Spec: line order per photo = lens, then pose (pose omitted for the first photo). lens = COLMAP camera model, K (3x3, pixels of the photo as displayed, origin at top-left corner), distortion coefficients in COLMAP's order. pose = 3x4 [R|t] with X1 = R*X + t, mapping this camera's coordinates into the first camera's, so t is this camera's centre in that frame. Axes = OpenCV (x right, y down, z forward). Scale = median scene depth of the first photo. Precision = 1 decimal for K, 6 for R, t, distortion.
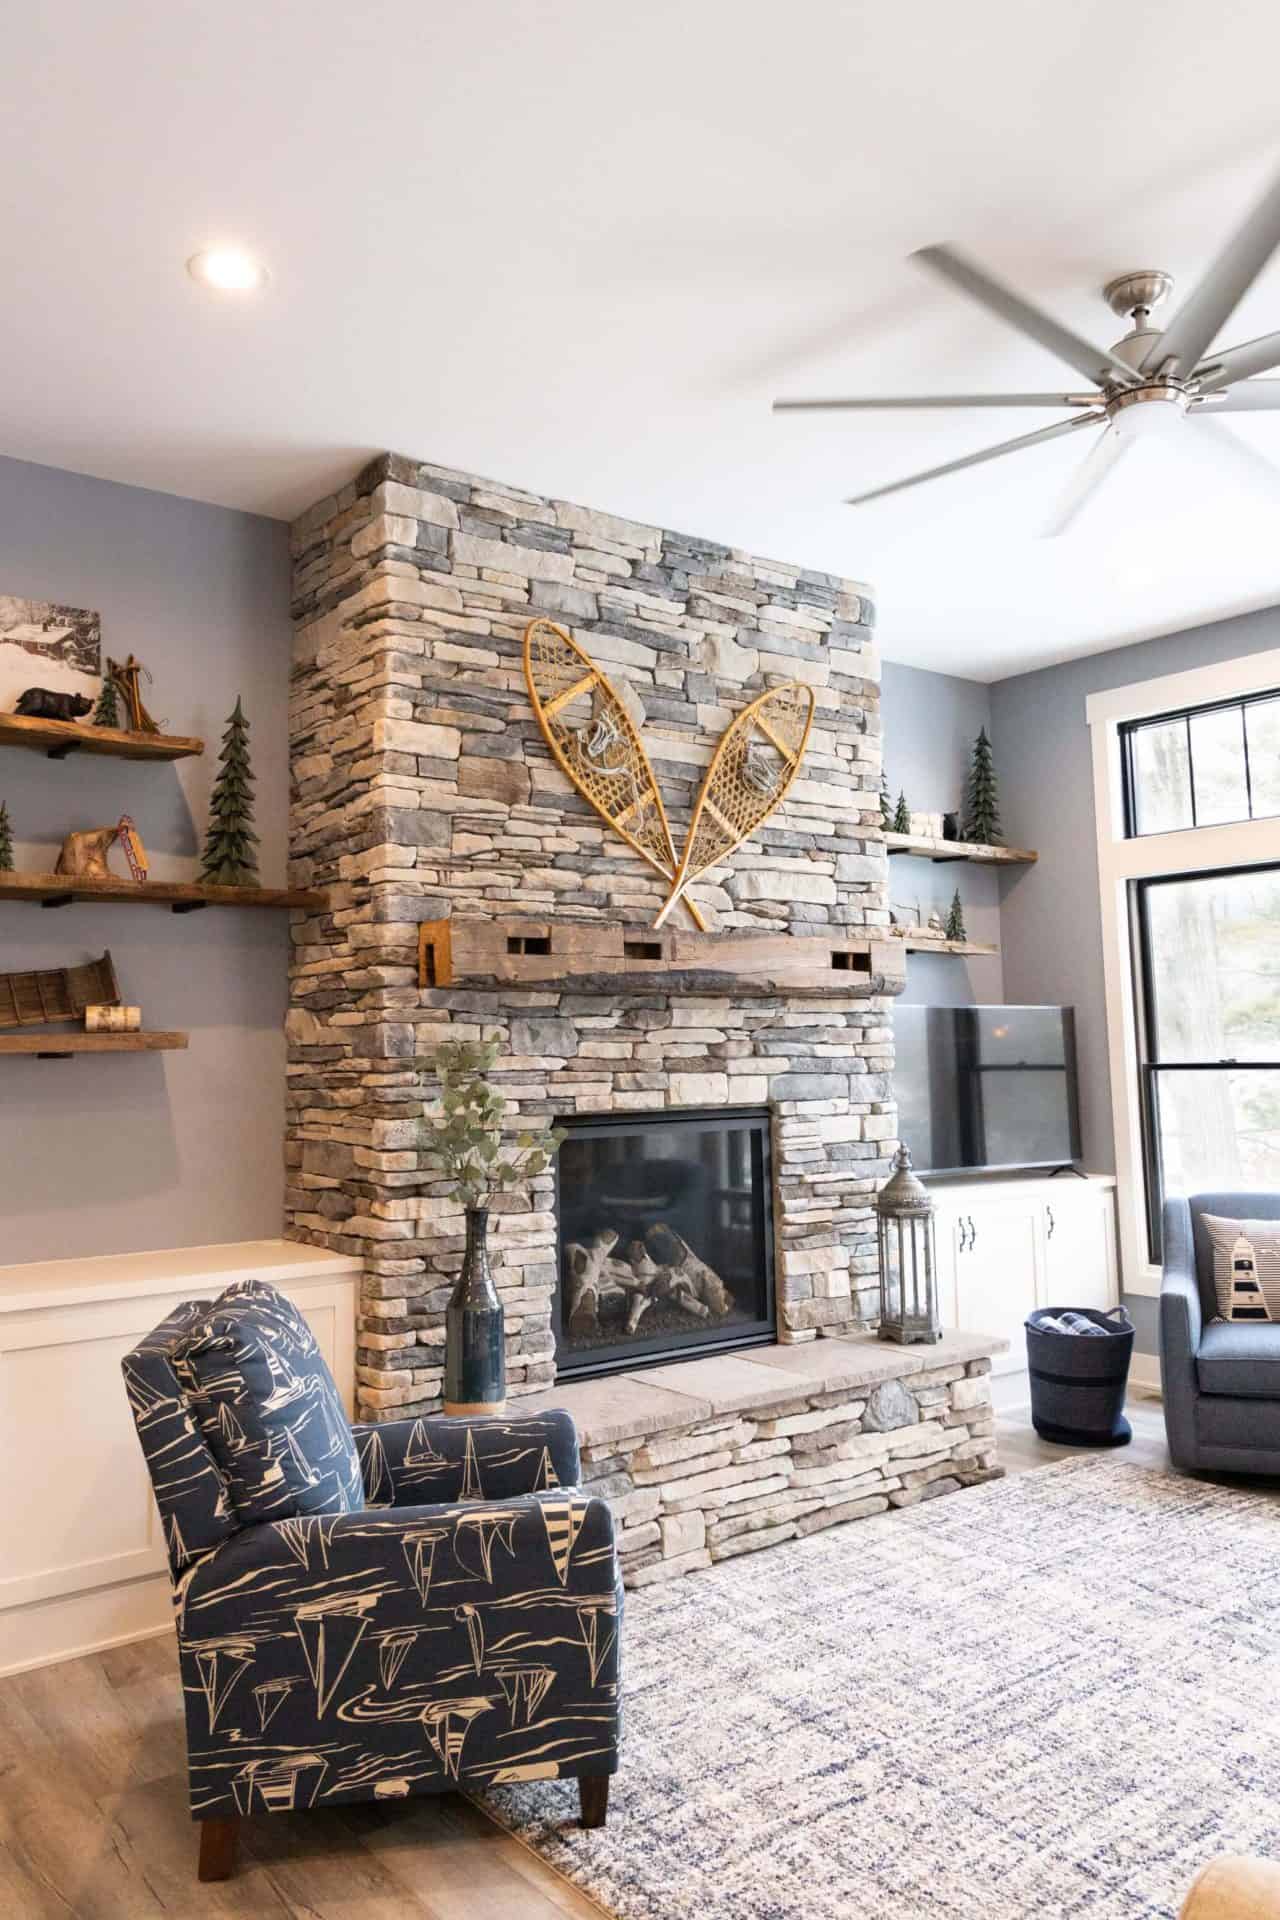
lens RADIAL K [[1397.5, 0, 641.0], [0, 1397.5, 883.2], [0, 0, 1]] dist [0.006810, -0.003960]
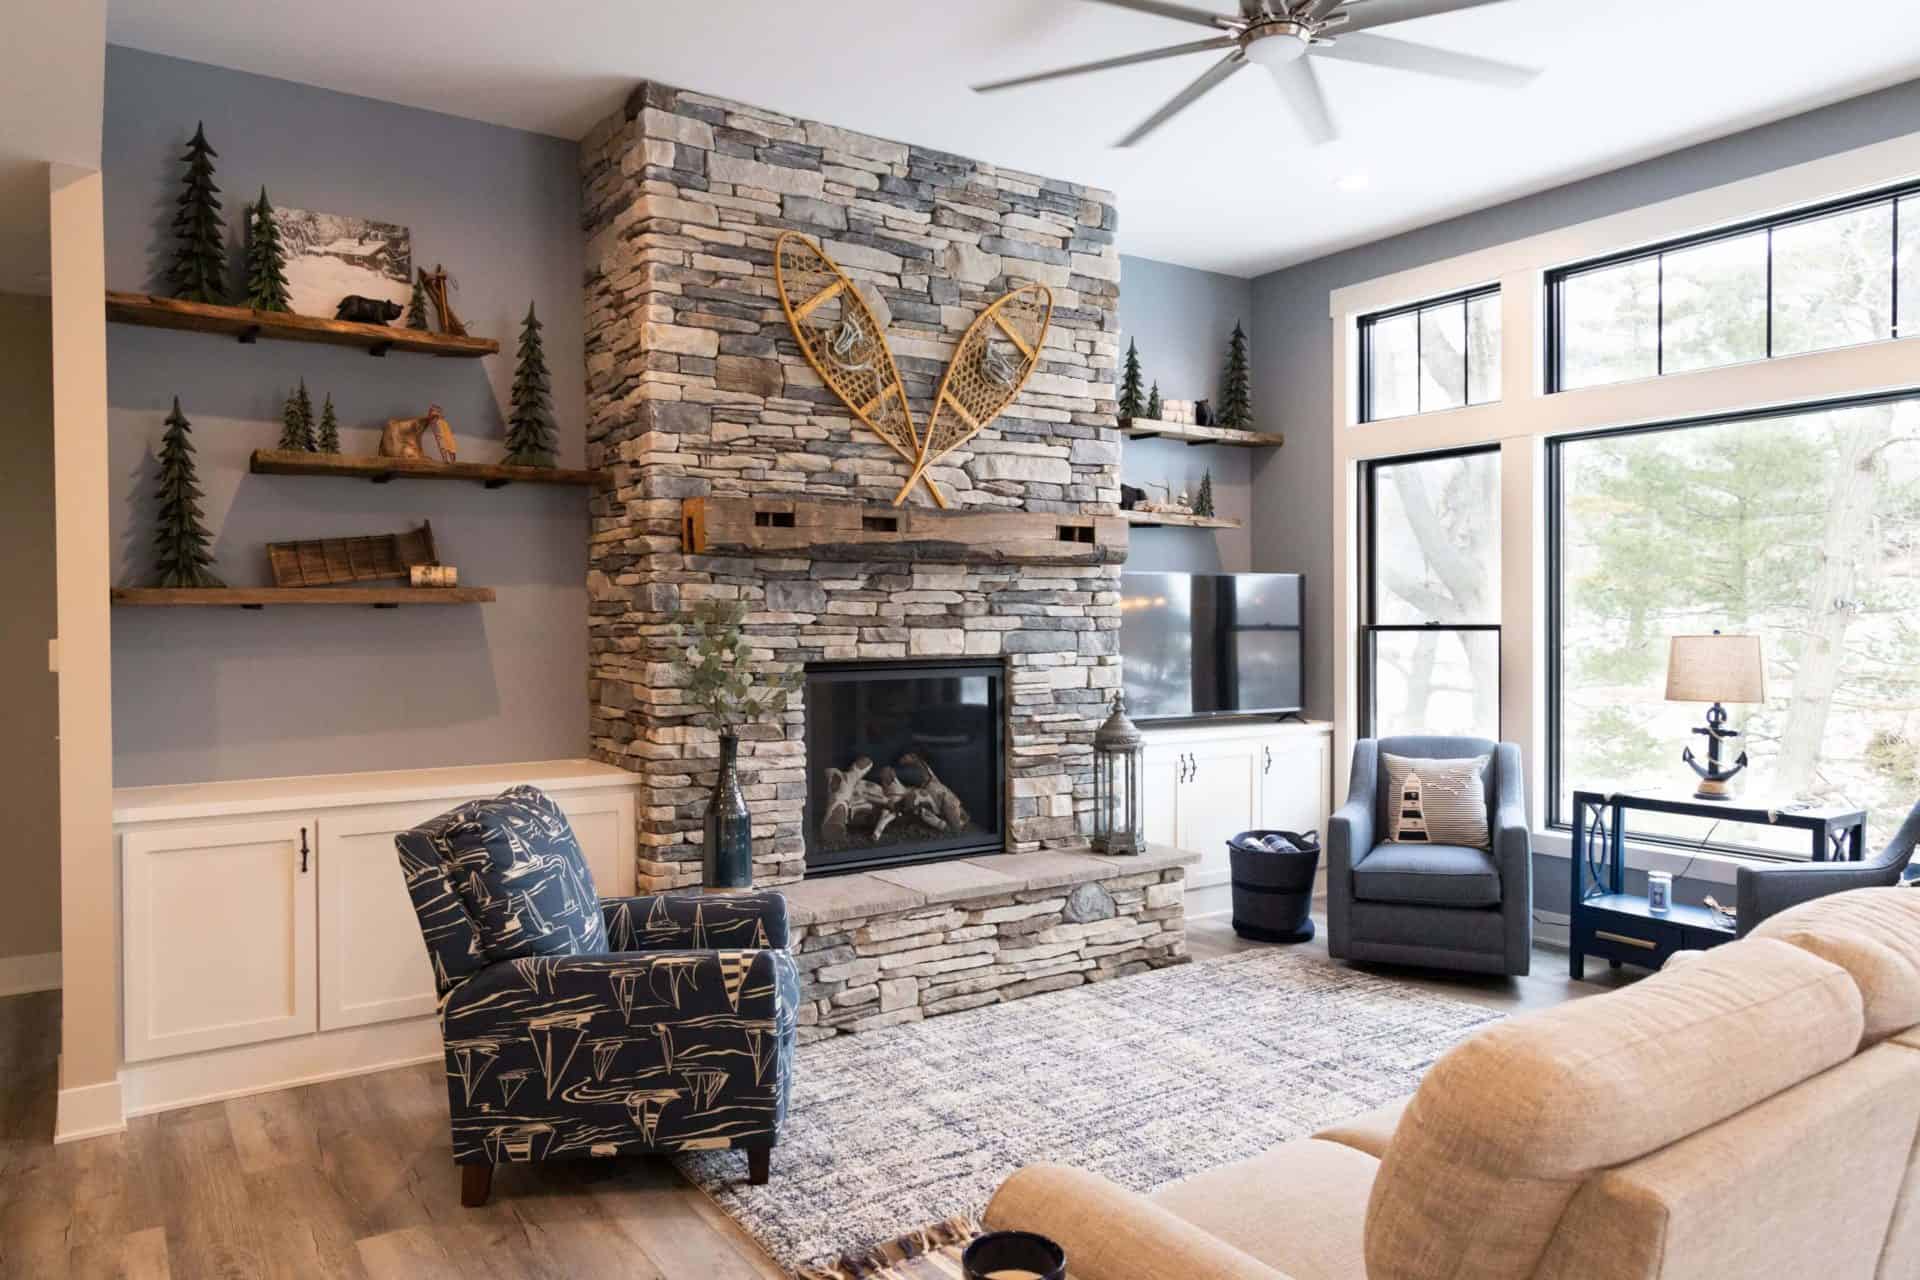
lens RADIAL K [[1295.9, 0, 969.4], [0, 1295.9, 637.6], [0, 0, 1]] dist [0.009293, -0.000678]
pose [[0.998521, 0.012283, -0.052970, 0.134941], [-0.004819, 0.990308, 0.138802, -0.008521], [0.054162, -0.138342, 0.988902, -0.083712]]
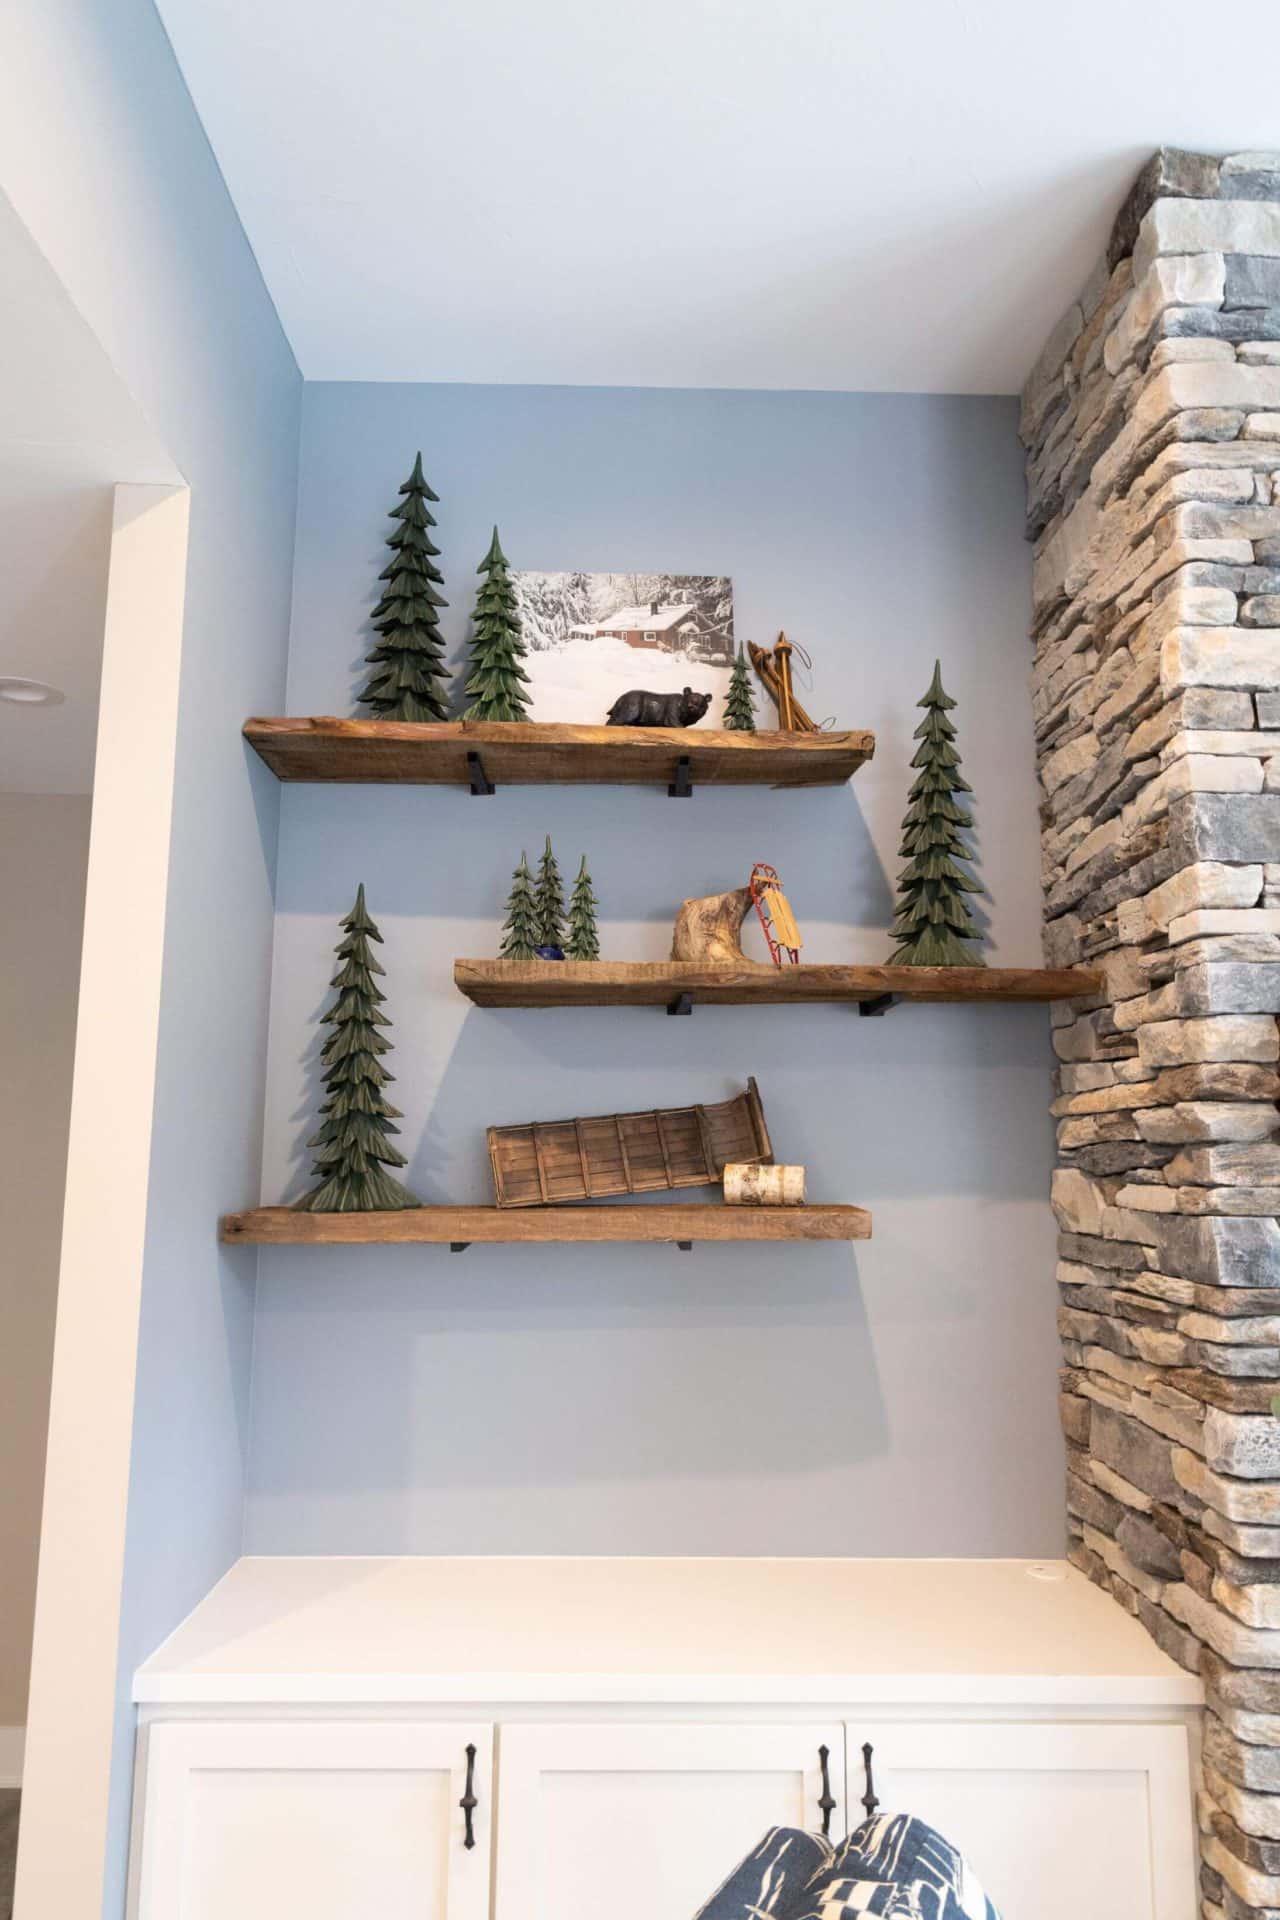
lens RADIAL K [[1307.7, 0, 639.9], [0, 1307.7, 967.1], [0, 0, 1]] dist [0.002107, 0.001933]
pose [[0.807394, -0.063689, -0.586565, -0.062909], [0.050427, 0.997968, -0.038946, 0.016888], [0.587854, 0.001866, 0.808965, 0.454769]]
